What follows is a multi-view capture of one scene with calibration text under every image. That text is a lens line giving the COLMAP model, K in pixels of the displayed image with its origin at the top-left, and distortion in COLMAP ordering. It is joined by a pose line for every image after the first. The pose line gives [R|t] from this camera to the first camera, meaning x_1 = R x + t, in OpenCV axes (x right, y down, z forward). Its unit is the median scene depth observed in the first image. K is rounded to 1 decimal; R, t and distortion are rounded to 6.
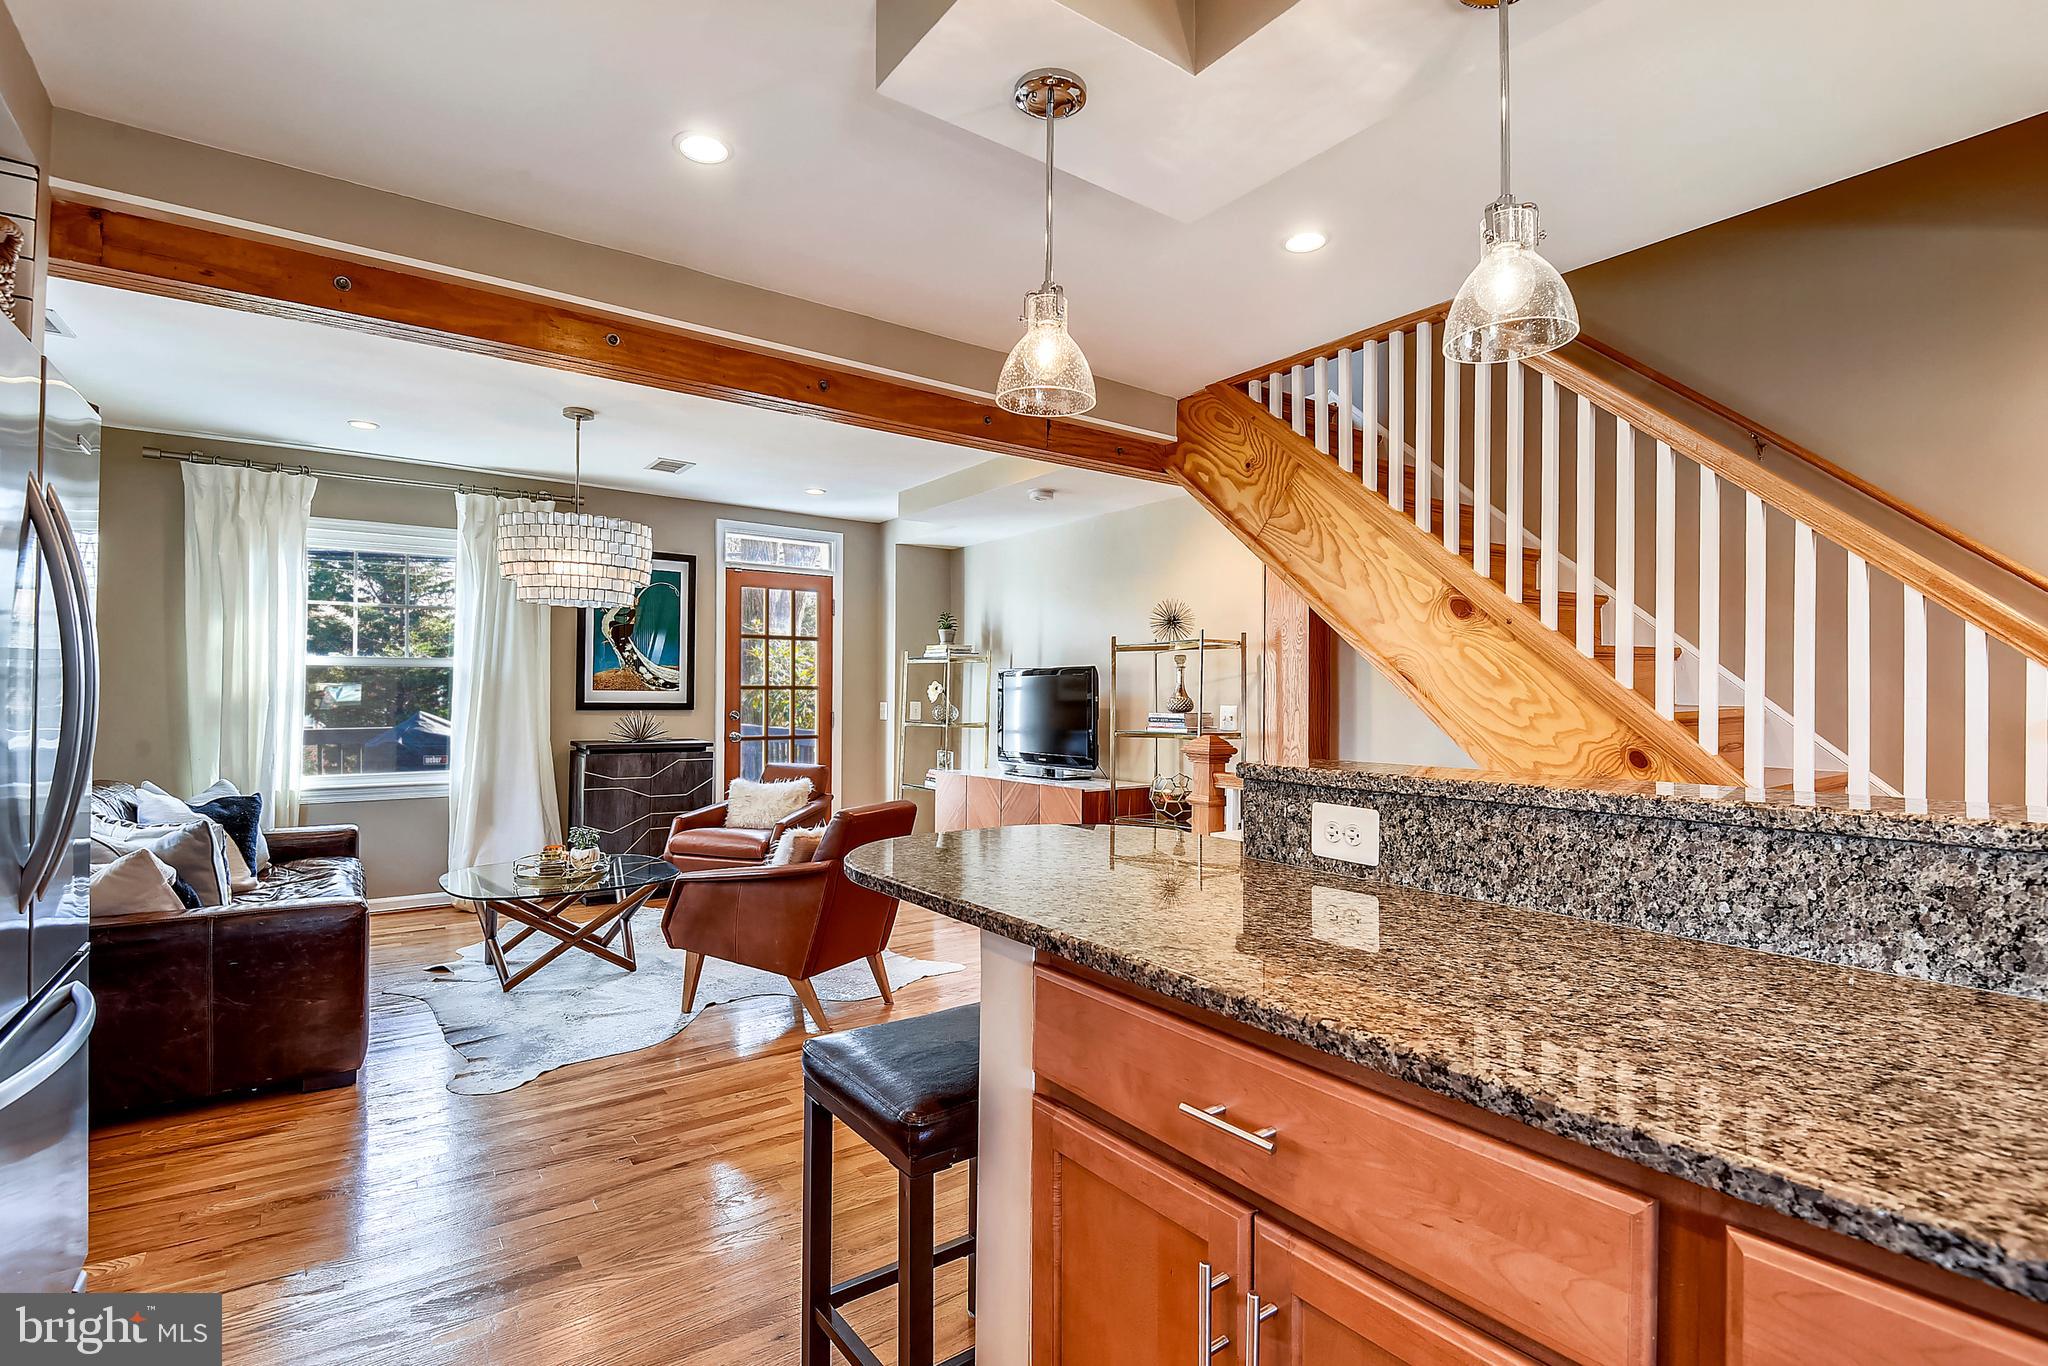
lens RADIAL K [[958.9, 0, 1046.6], [0, 958.9, 694.2], [0, 0, 1]] dist [0.001733, -0.019721]
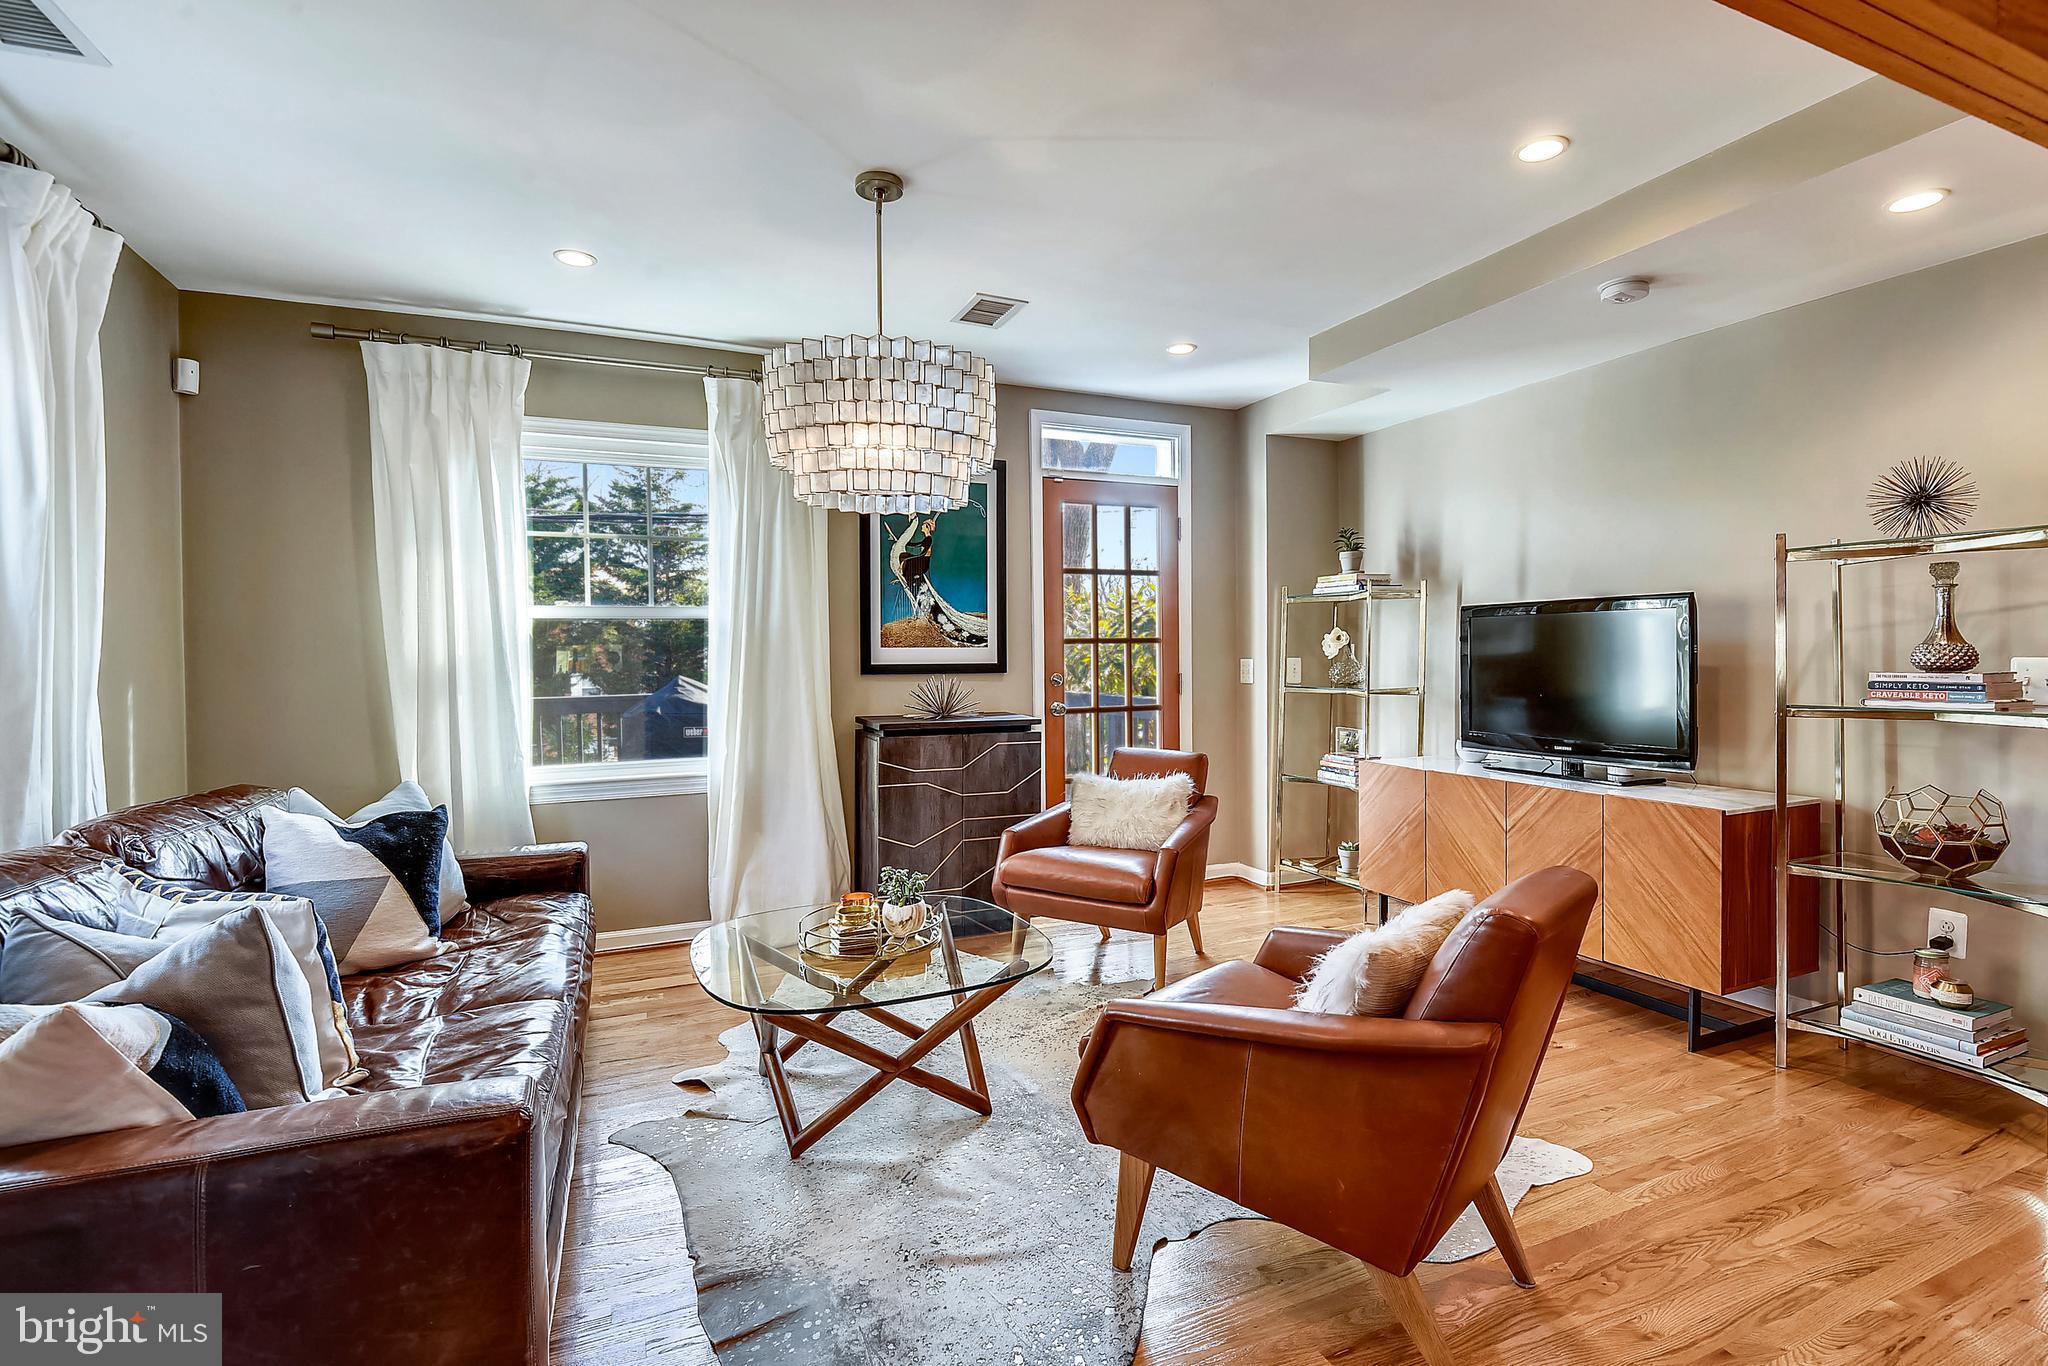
lens RADIAL K [[941.3, 0, 1024.0], [0, 941.3, 683.0], [0, 0, 1]] dist [0.011969, -0.018445]
pose [[0.970978, -0.005838, -0.239097, -0.202318], [0.013908, 0.999389, 0.032077, 0.001629], [0.238763, -0.034471, 0.970466, 0.337779]]
